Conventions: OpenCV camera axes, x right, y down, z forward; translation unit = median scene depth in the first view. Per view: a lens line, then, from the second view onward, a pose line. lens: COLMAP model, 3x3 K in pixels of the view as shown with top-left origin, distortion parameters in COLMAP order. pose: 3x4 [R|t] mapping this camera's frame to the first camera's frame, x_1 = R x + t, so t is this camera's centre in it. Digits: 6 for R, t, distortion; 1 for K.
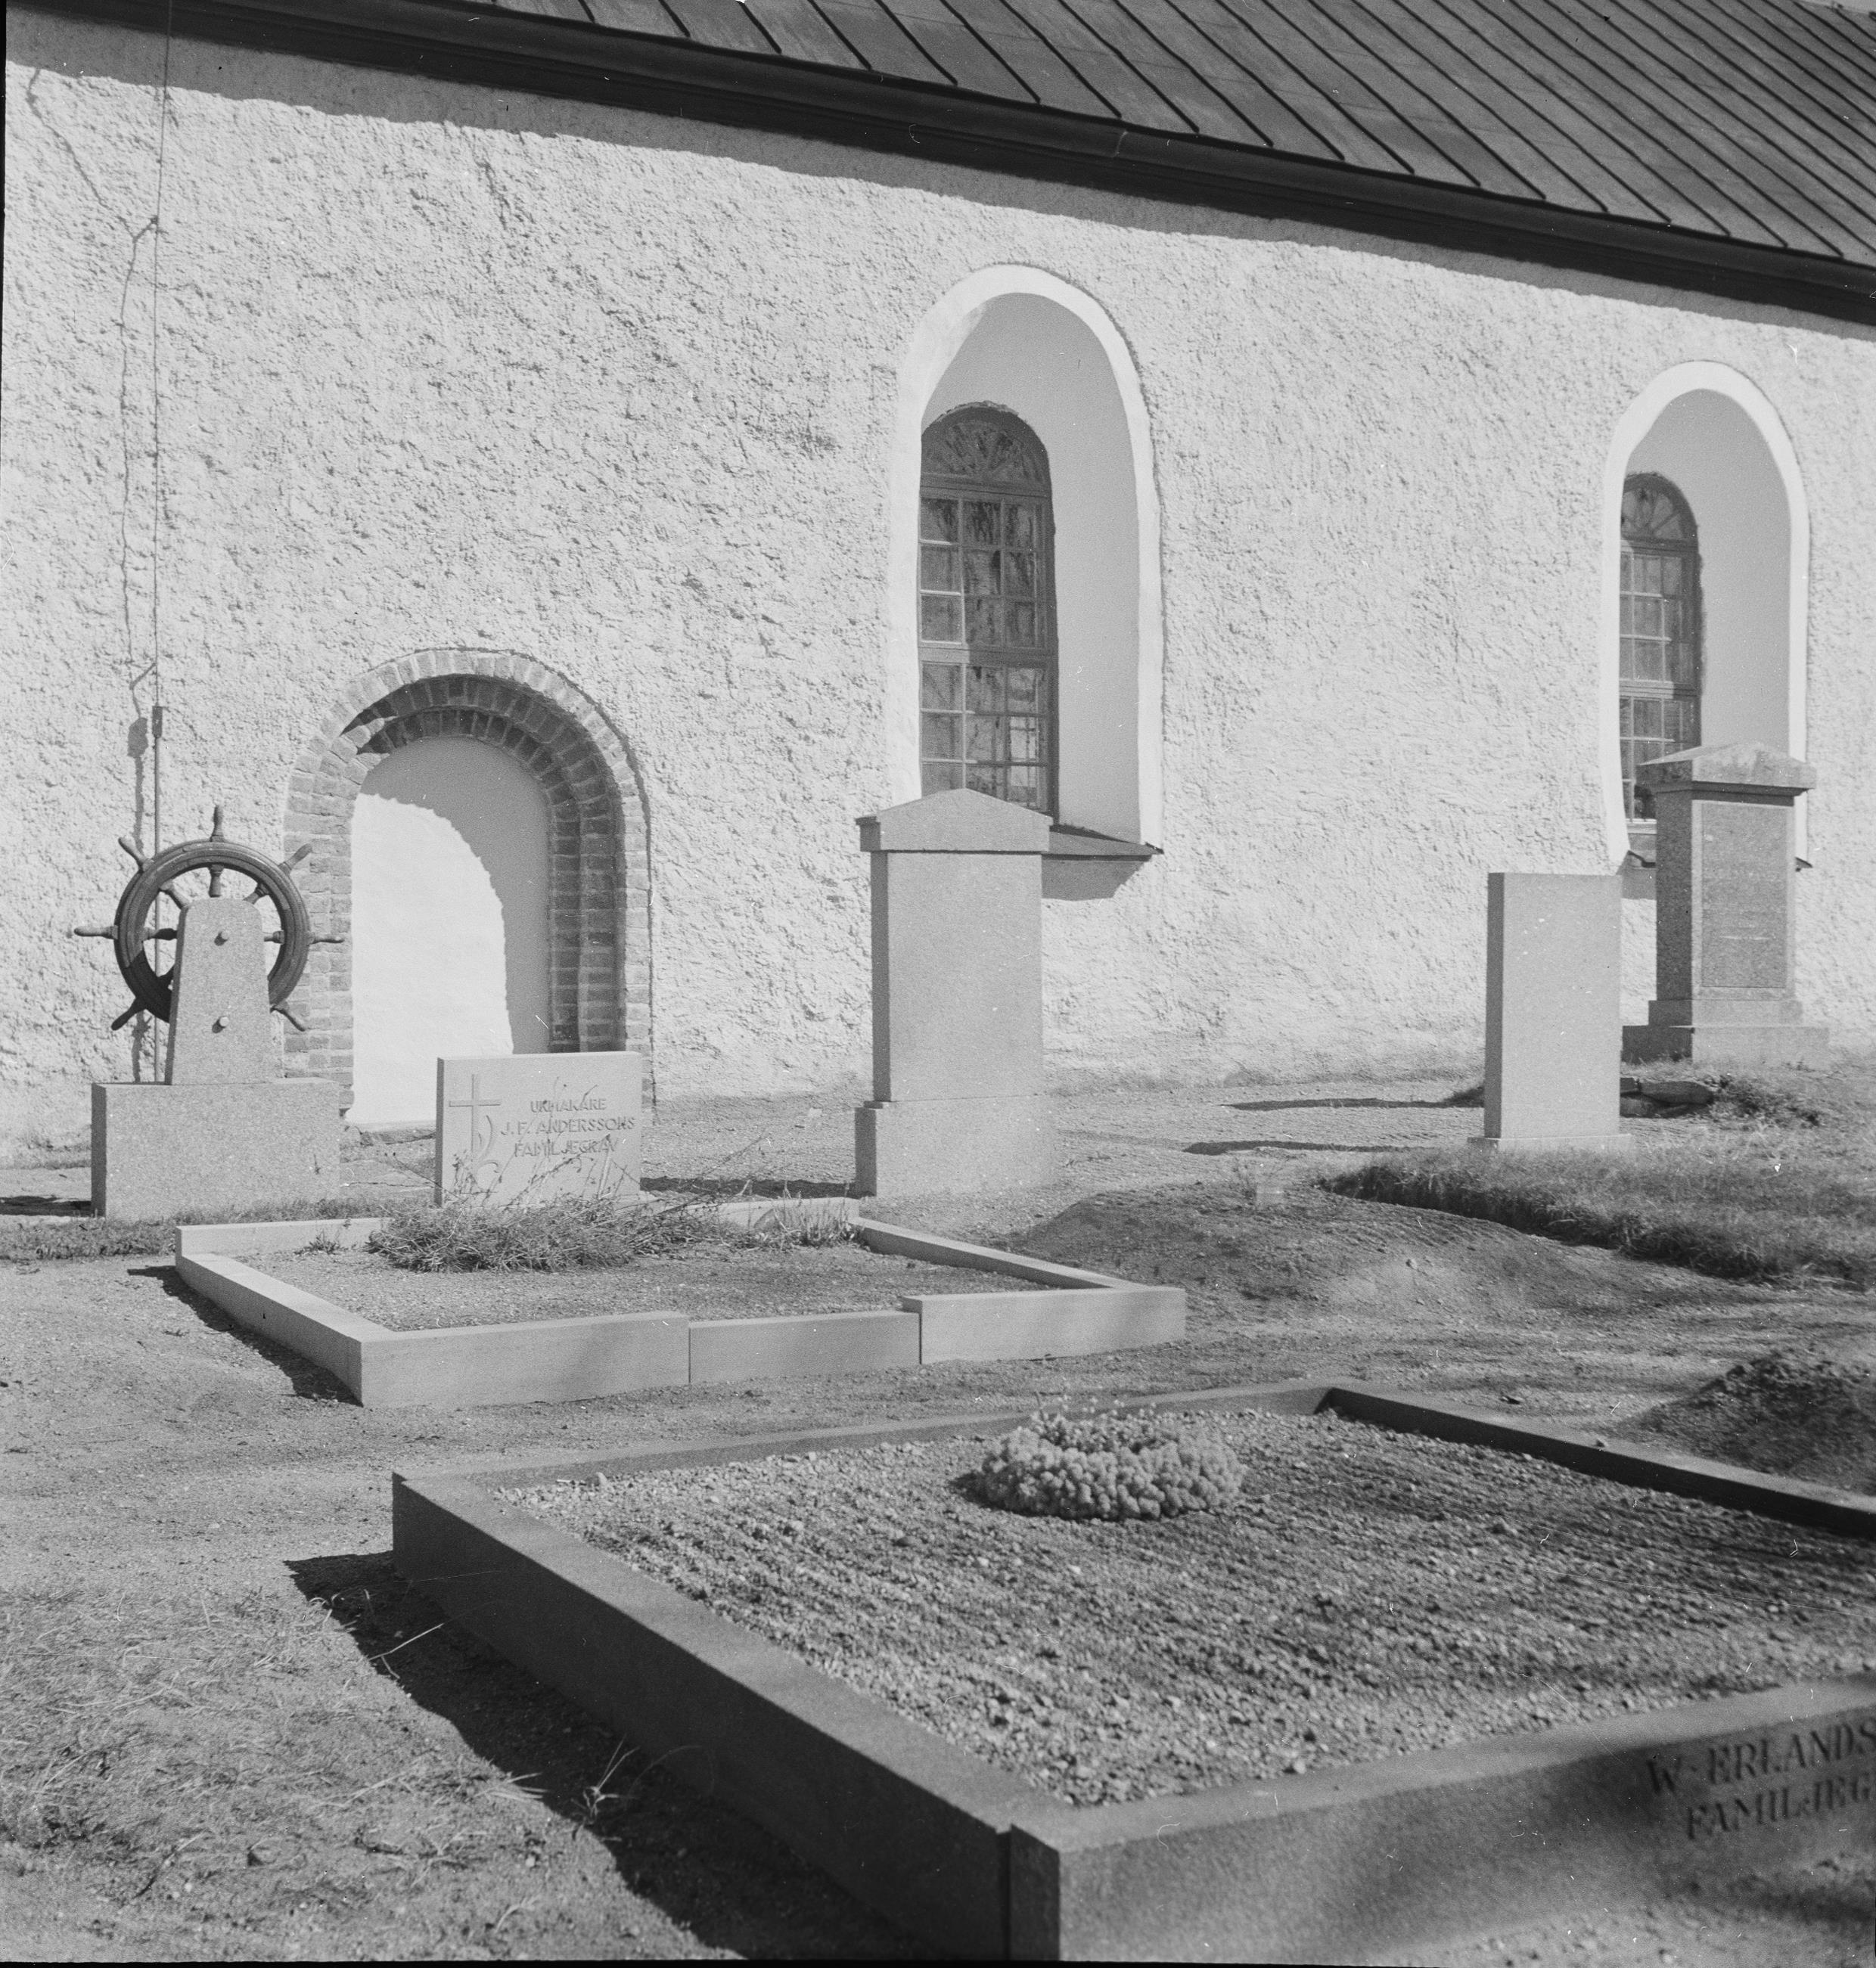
lens RADIAL K [[2510.6, 0, 938.2], [0, 2510.6, 1015.6], [0, 0, 1]] dist [-0.005713, -0.049403]
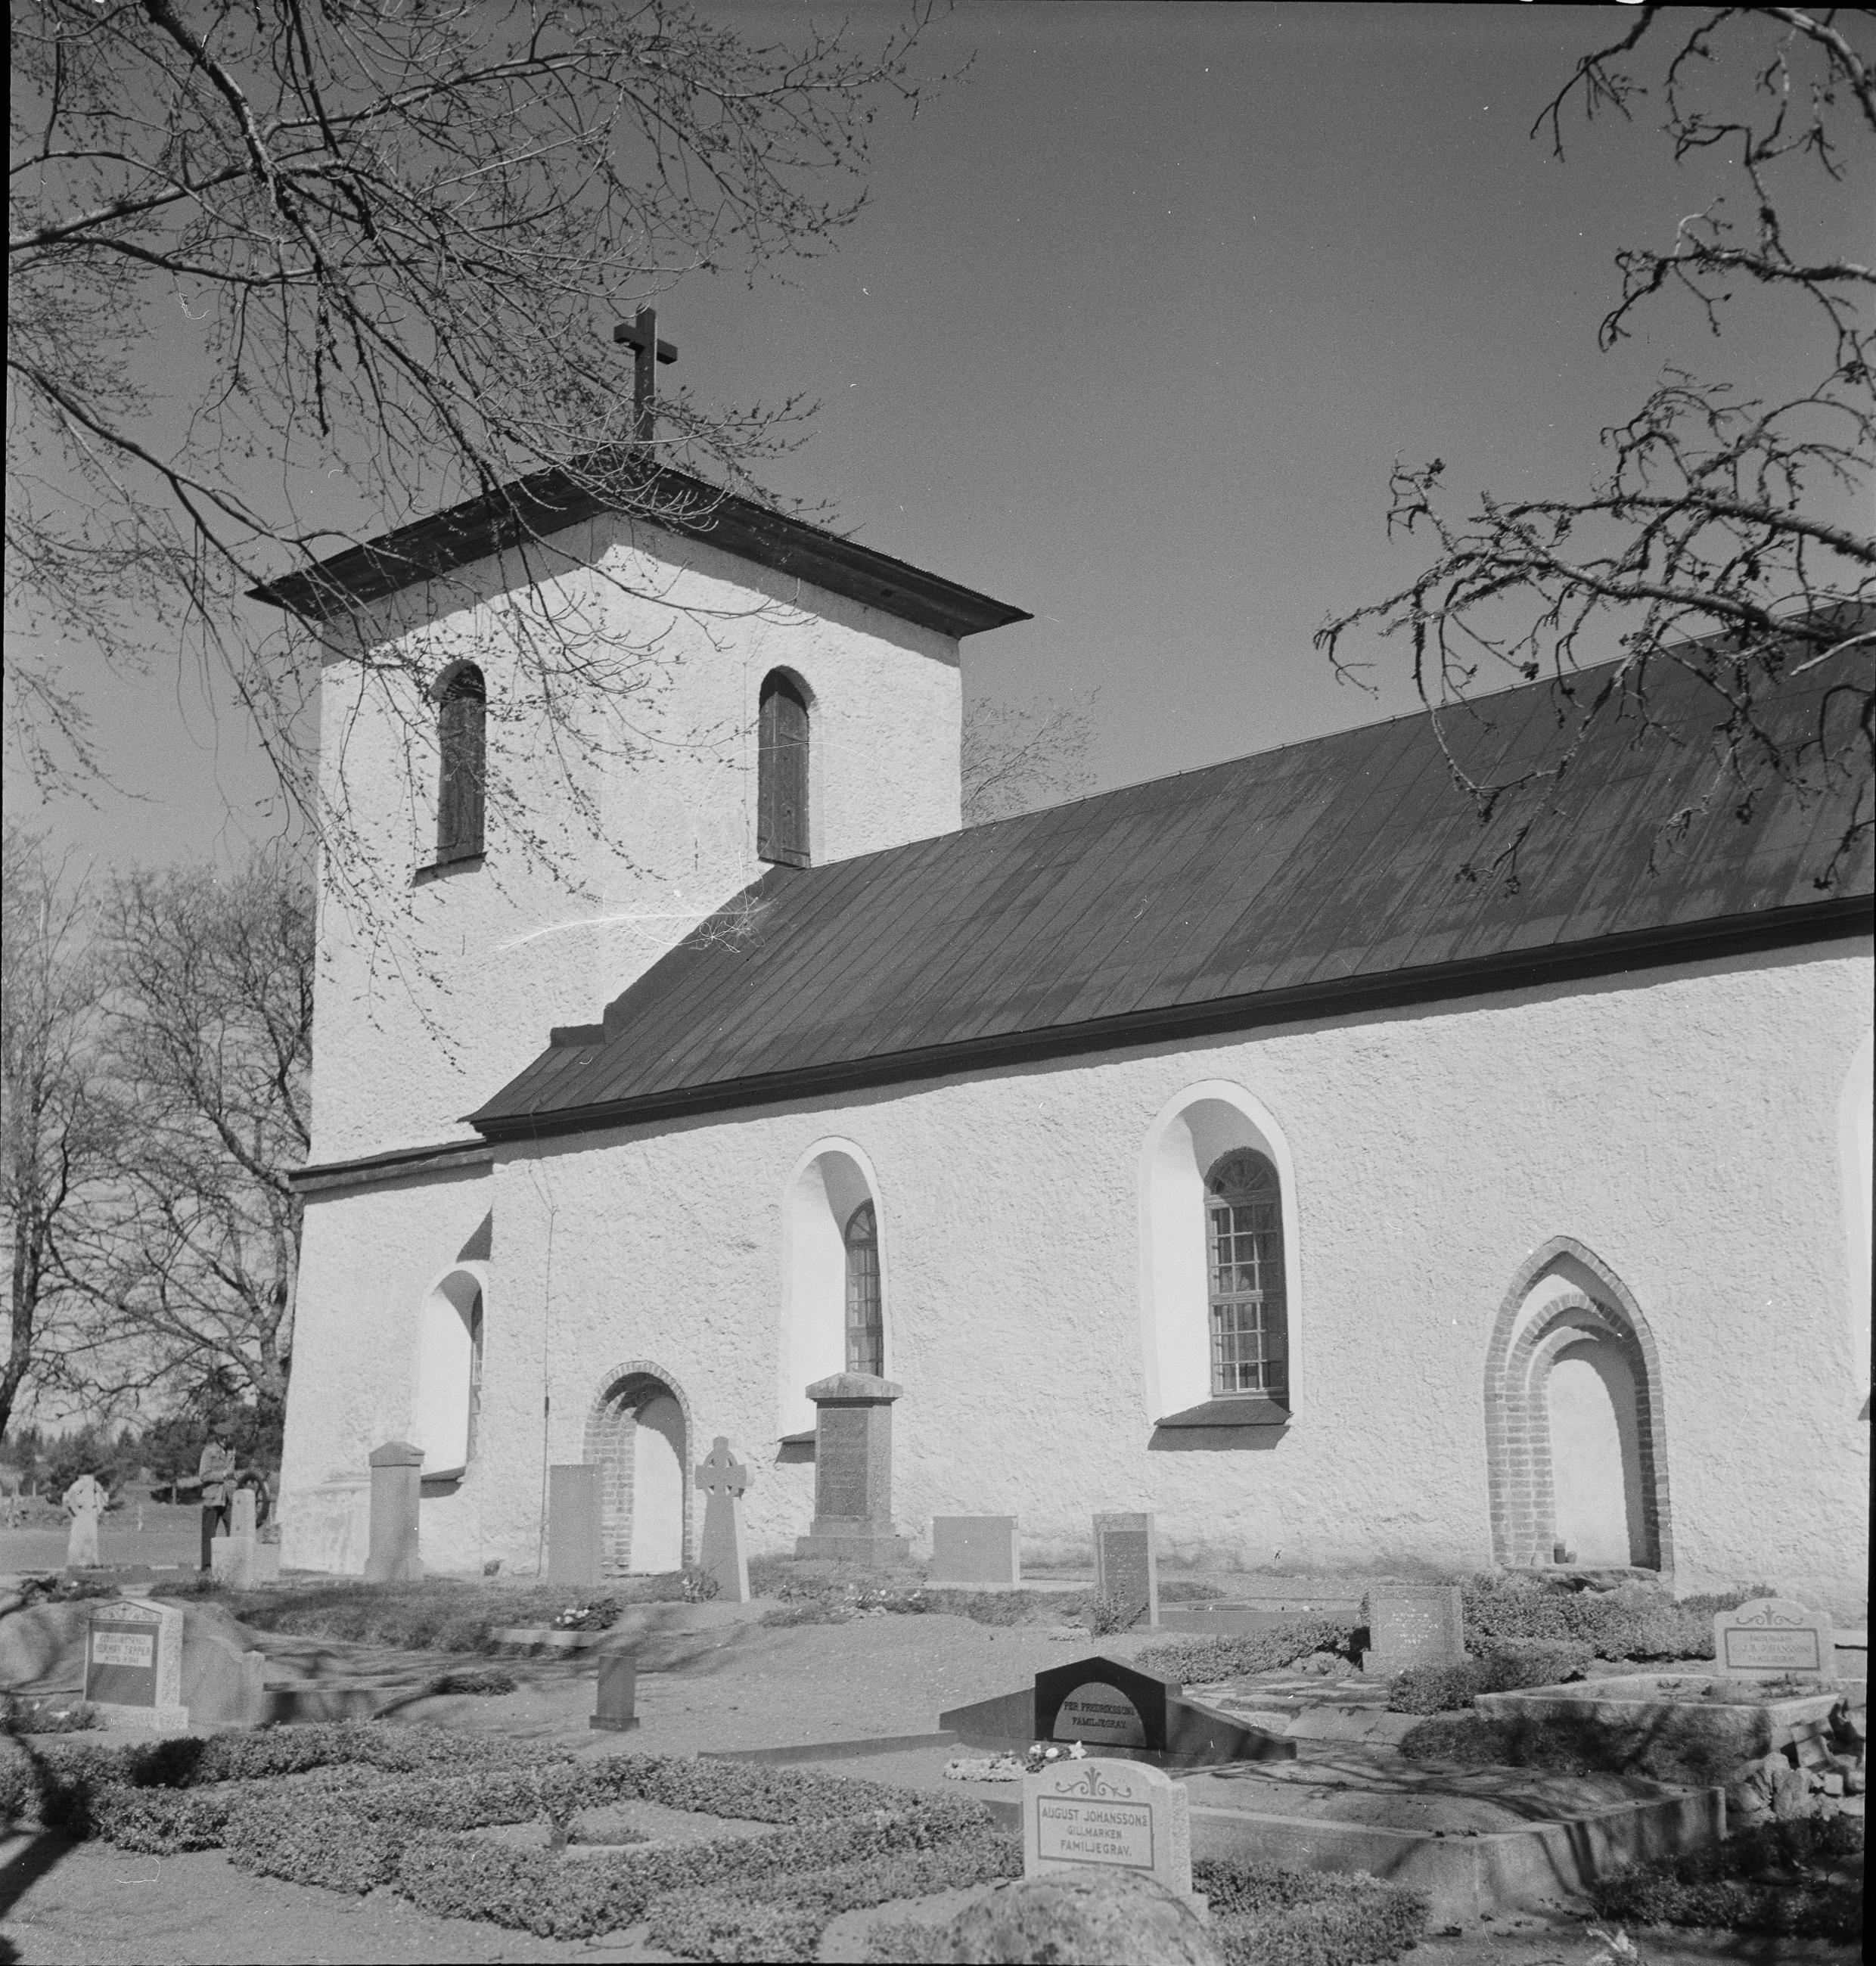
lens RADIAL K [[2507.9, 0, 938.2], [0, 2507.9, 1014.6], [0, 0, 1]] dist [-0.005713, -0.049403]
pose [[0.349380, -0.170166, -0.921399, 2.040968], [0.005337, 0.983716, -0.179651, -0.042059], [0.936966, 0.057849, 0.344599, 0.423028]]
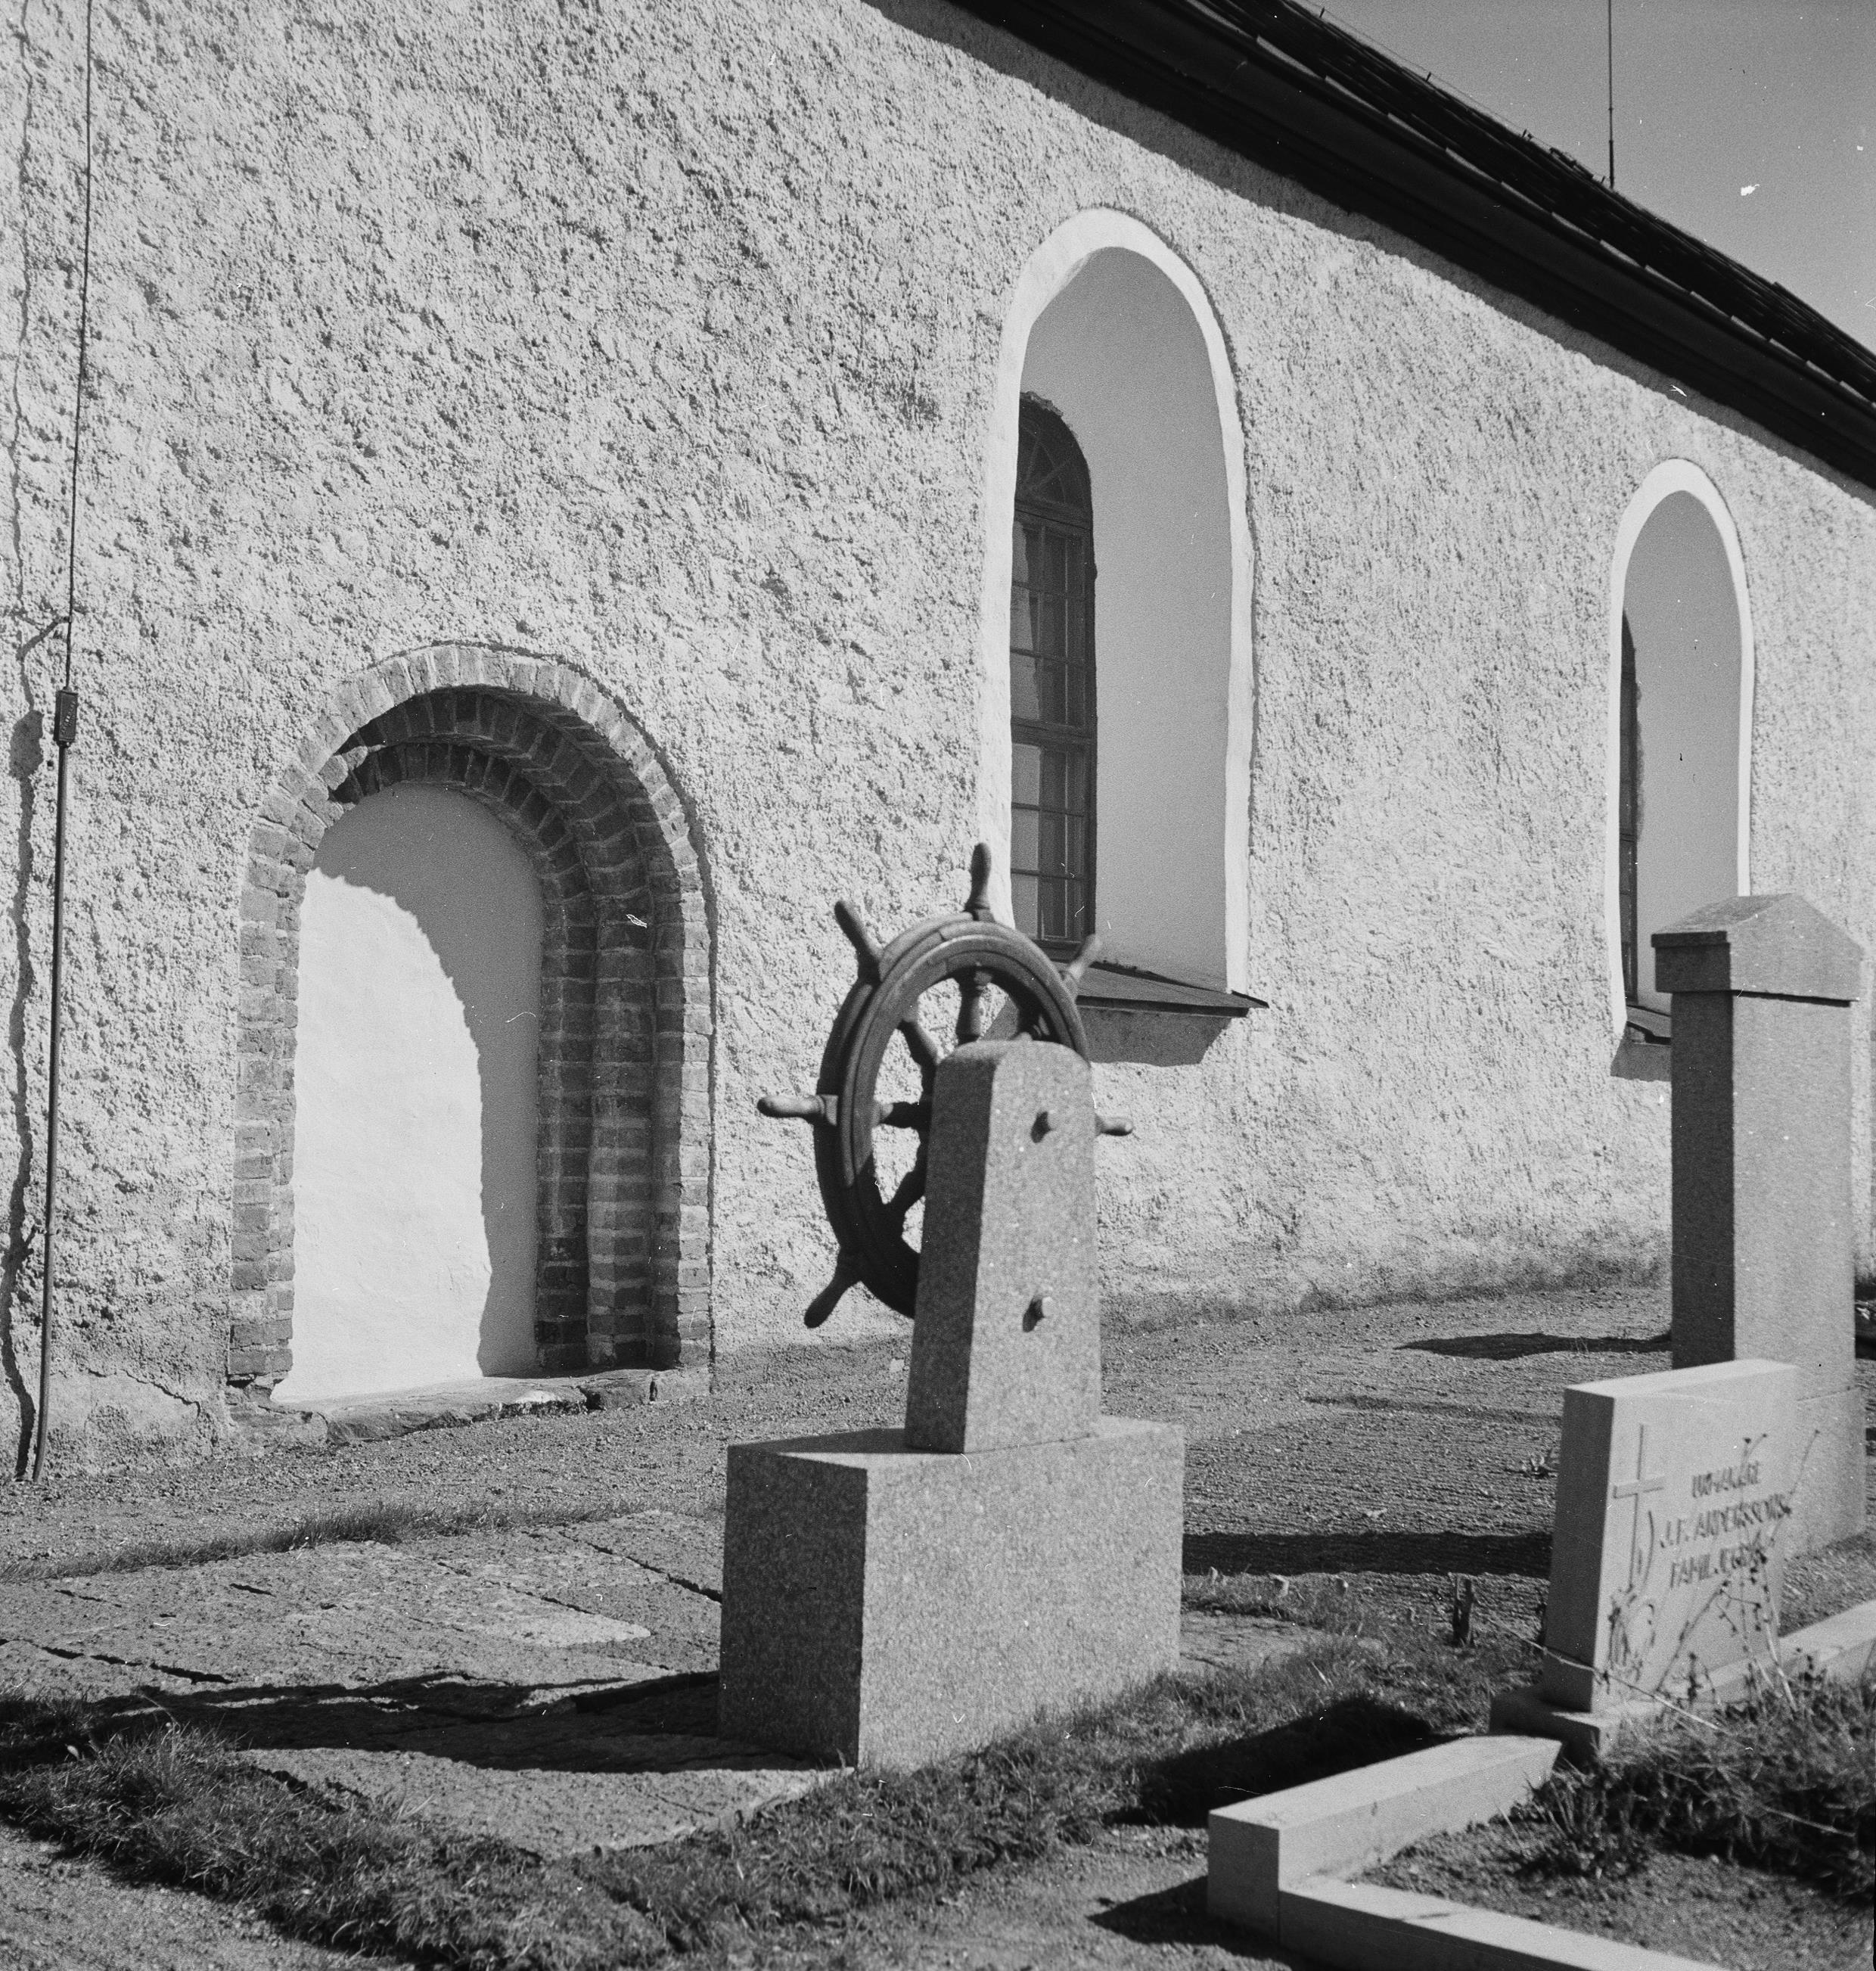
lens RADIAL K [[2541.9, 0, 936.6], [0, 2541.9, 1015.5], [0, 0, 1]] dist [-0.040199, 0.105546]
pose [[0.938720, 0.033968, 0.343004, -0.289797], [-0.013001, 0.997913, -0.063243, -0.013349], [-0.344436, 0.054908, 0.937203, 0.349750]]
